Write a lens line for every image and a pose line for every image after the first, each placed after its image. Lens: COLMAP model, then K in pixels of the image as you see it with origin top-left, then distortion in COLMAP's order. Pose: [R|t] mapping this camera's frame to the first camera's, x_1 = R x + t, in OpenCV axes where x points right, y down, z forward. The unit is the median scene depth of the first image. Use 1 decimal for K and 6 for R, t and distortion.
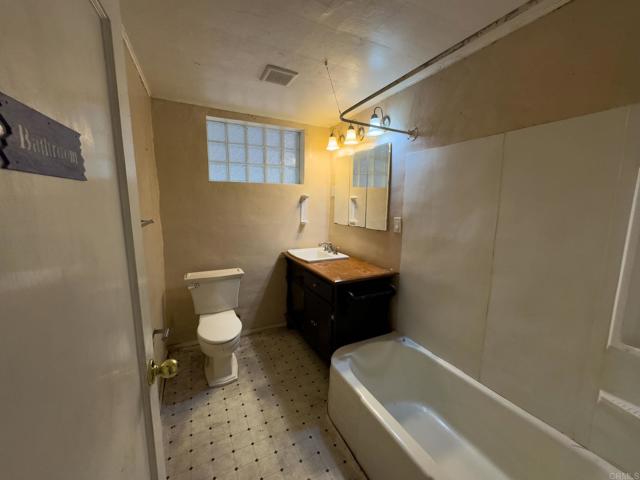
lens RADIAL K [[254.9, 0, 320.2], [0, 254.9, 238.7], [0, 0, 1]] dist [-0.003675, 0.000148]
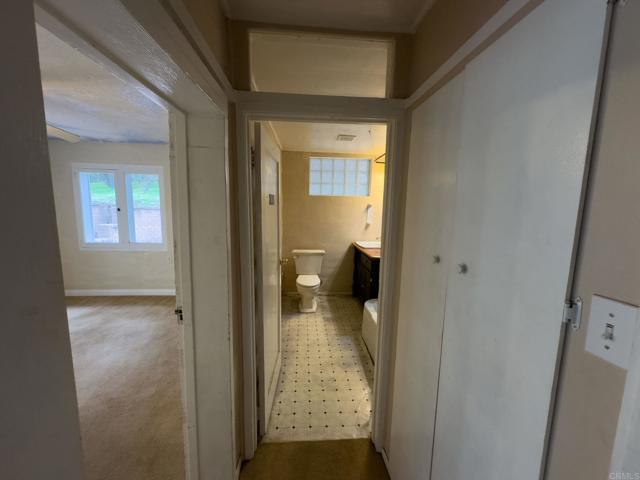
lens RADIAL K [[254.9, 0, 318.0], [0, 254.9, 239.4], [0, 0, 1]] dist [-0.003675, 0.000148]
pose [[0.918907, 0.059419, -0.389973, 0.273308], [-0.066828, 0.997750, -0.005445, 0.063005], [0.388772, 0.031065, 0.920810, -0.482143]]
